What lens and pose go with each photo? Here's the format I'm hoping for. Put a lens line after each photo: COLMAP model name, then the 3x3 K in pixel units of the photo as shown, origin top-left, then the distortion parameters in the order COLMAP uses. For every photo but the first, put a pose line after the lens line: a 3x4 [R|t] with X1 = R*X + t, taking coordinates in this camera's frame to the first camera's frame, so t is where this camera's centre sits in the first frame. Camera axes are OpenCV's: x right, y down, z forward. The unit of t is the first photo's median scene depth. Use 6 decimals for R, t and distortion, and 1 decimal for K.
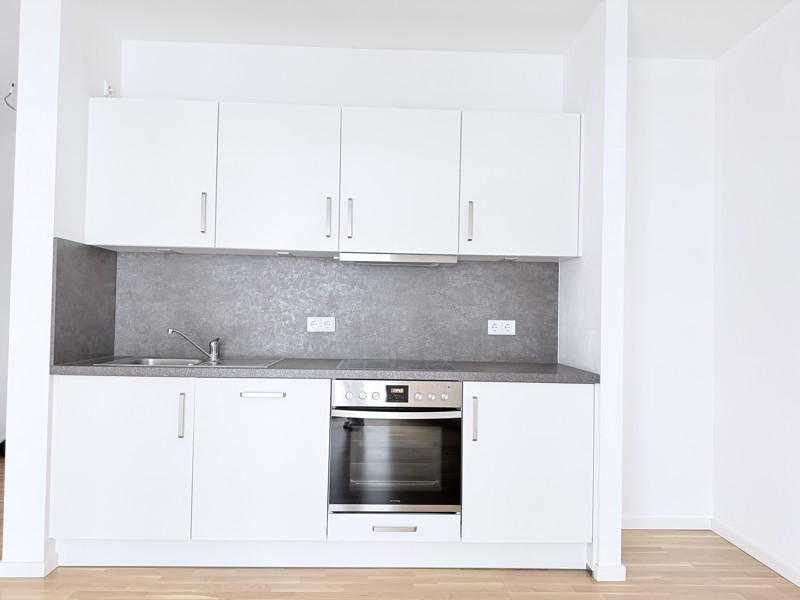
lens RADIAL K [[558.3, 0, 417.8], [0, 558.3, 305.4], [0, 0, 1]] dist [0.115307, -0.159158]
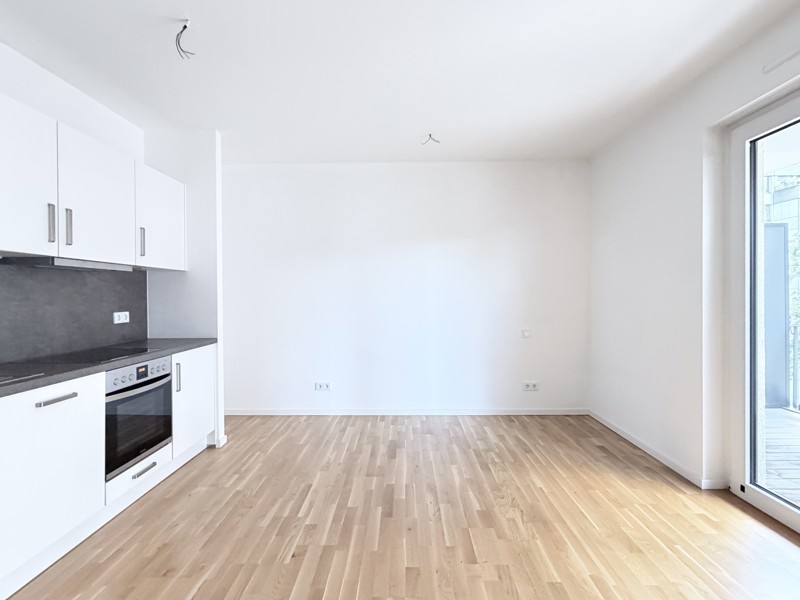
lens RADIAL K [[396.2, 0, 400.0], [0, 396.2, 300.0], [0, 0, 1]] dist [0.000492, -0.000006]
pose [[0.047388, -0.031482, 0.998380, -0.781116], [-0.011557, 0.999419, 0.032063, -0.041816], [-0.998810, -0.013058, 0.046997, 0.289069]]
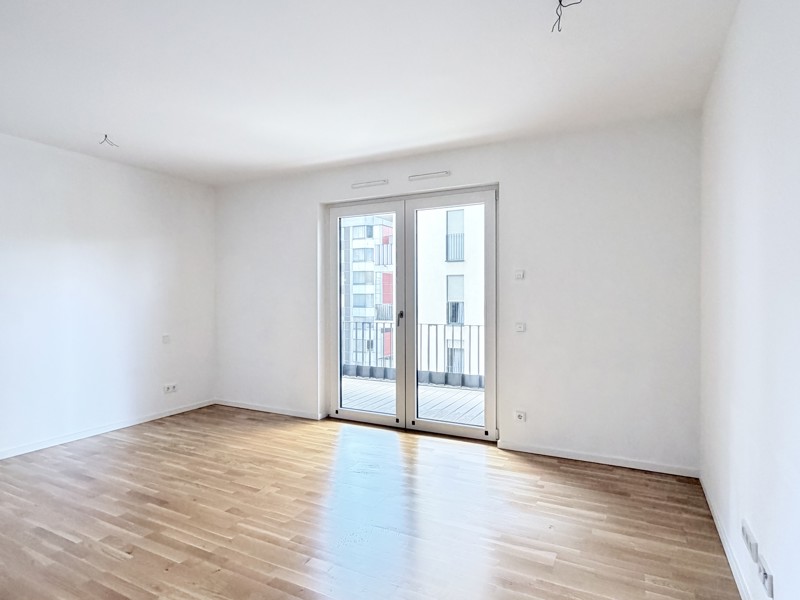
lens RADIAL K [[446.5, 0, 403.0], [0, 446.5, 308.5], [0, 0, 1]] dist [0.002326, 0.000067]
pose [[-0.874783, -0.033691, 0.483341, -0.933405], [-0.025681, 0.999401, 0.023183, -0.057899], [-0.483833, 0.007868, -0.875125, 0.922670]]
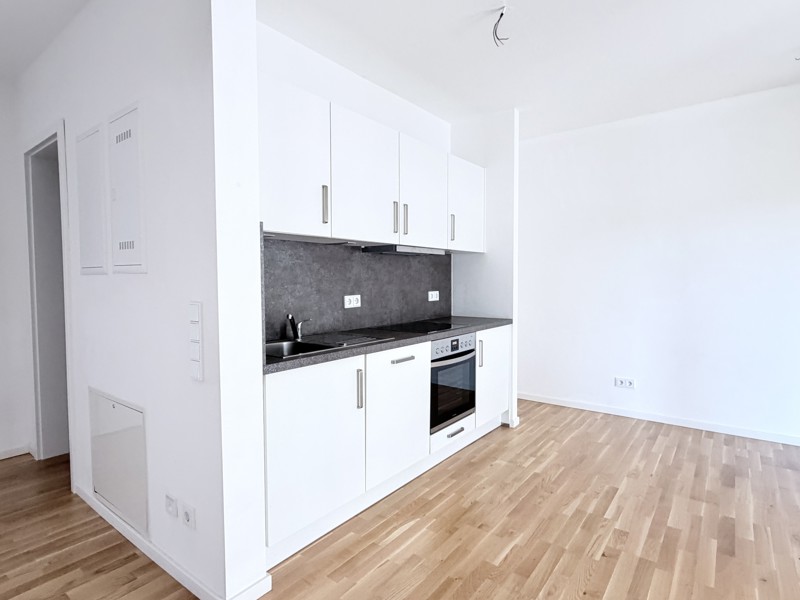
lens RADIAL K [[438.7, 0, 394.9], [0, 438.7, 299.3], [0, 0, 1]] dist [-0.002944, 0.000679]
pose [[0.639254, -0.058432, 0.766773, -0.845600], [0.004668, 0.997385, 0.072114, -0.038926], [-0.768982, -0.042519, 0.637855, 0.323036]]
